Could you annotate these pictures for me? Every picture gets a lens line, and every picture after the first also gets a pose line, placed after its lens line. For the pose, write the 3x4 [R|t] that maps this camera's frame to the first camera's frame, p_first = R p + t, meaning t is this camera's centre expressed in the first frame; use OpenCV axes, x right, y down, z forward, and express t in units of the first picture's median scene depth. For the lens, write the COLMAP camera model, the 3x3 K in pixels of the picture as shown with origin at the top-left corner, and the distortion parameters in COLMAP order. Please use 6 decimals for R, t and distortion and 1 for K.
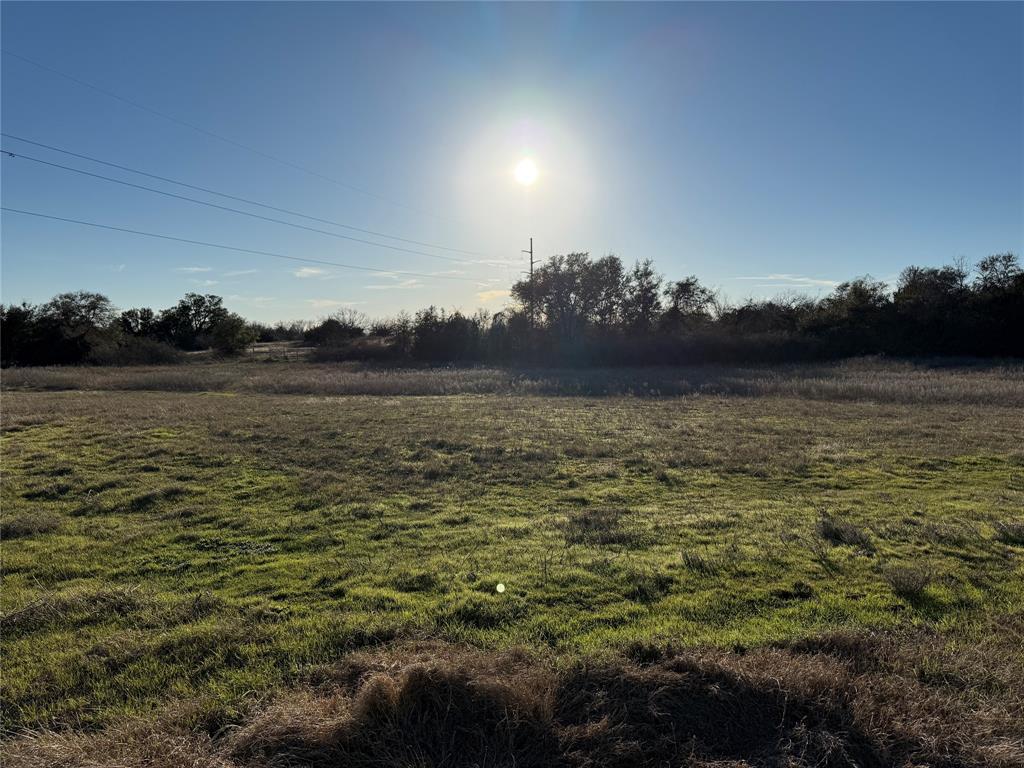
lens RADIAL K [[708.3, 0, 516.3], [0, 708.3, 384.0], [0, 0, 1]] dist [0.054304, -0.086092]
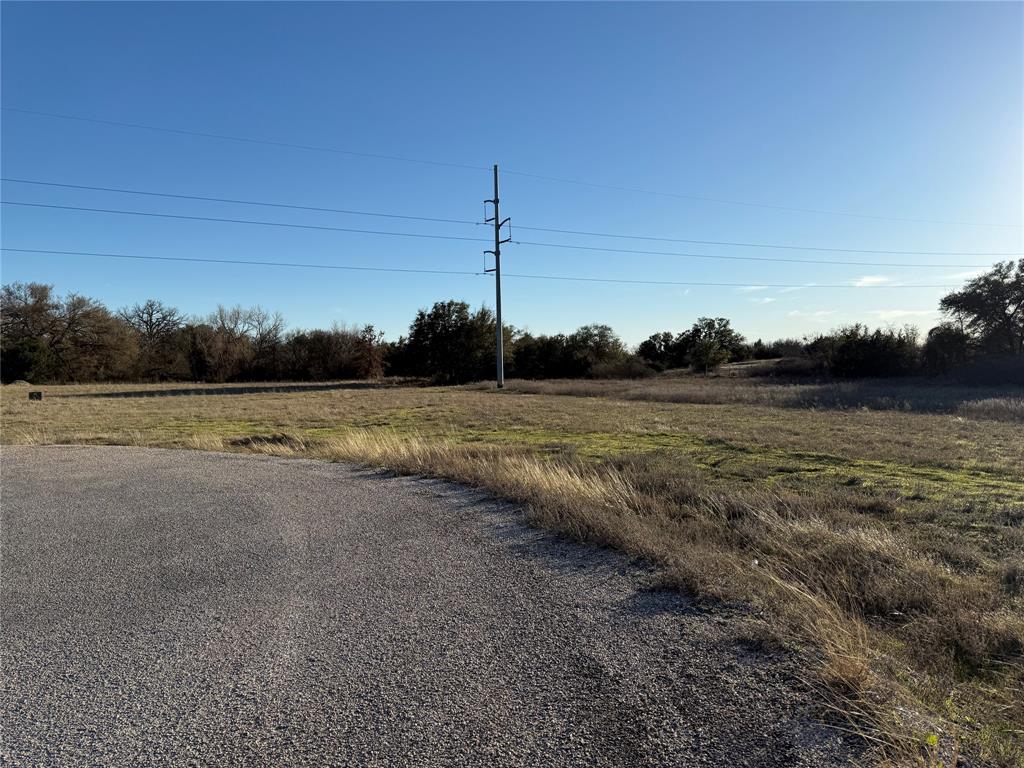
lens RADIAL K [[705.0, 0, 508.4], [0, 705.0, 386.4], [0, 0, 1]] dist [0.083700, -0.119421]
pose [[0.722279, 0.018385, -0.691357, 0.644337], [-0.031251, 0.999493, -0.006070, 0.002735], [0.690895, 0.025990, 0.722487, -0.226424]]
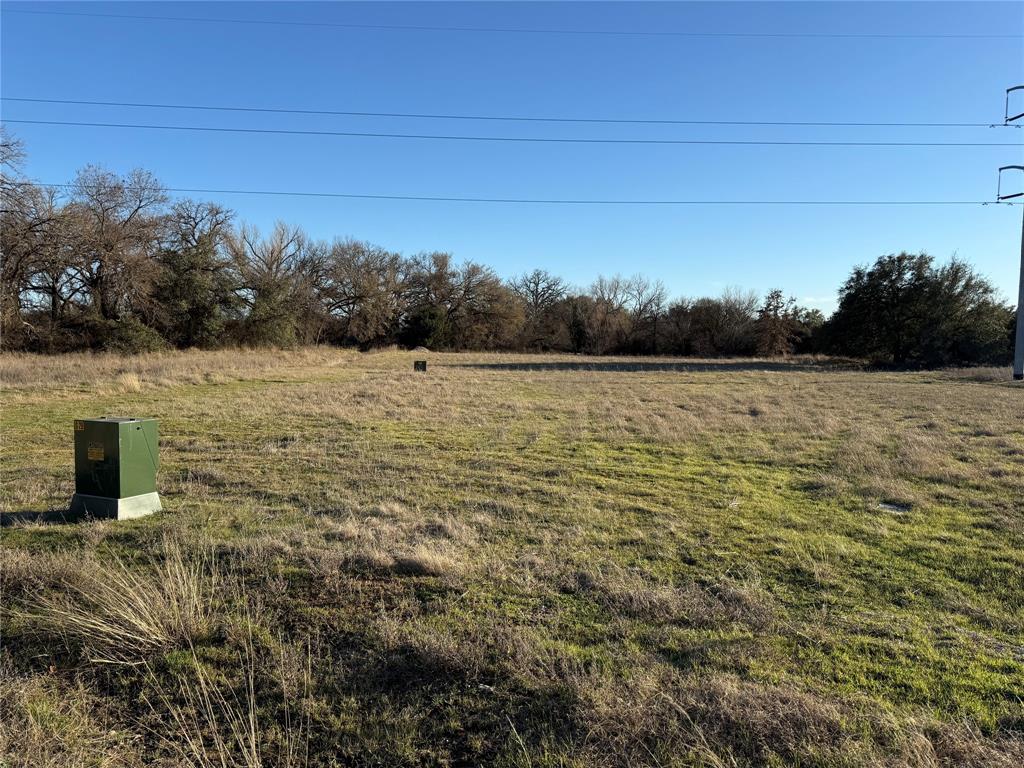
lens RADIAL K [[706.4, 0, 515.9], [0, 706.4, 383.0], [0, 0, 1]] dist [0.091791, -0.128145]
pose [[0.313965, 0.068325, -0.946973, -0.018058], [-0.068578, 0.996434, 0.049157, 0.000753], [0.946955, 0.049507, 0.317531, -0.006224]]
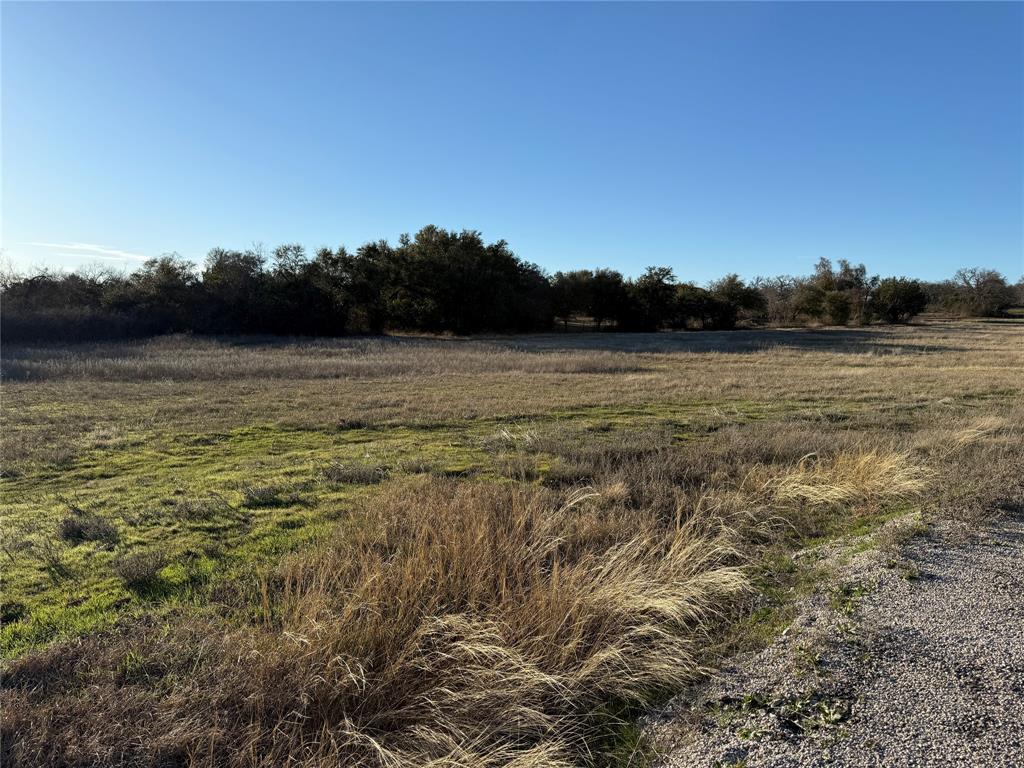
lens RADIAL K [[708.3, 0, 516.3], [0, 708.3, 384.0], [0, 0, 1]] dist [0.054304, -0.086092]
pose [[0.634629, -0.052503, 0.771031, 0.046774], [0.029300, 0.998607, 0.043883, 0.000767], [-0.772261, -0.005258, 0.635284, 0.003520]]
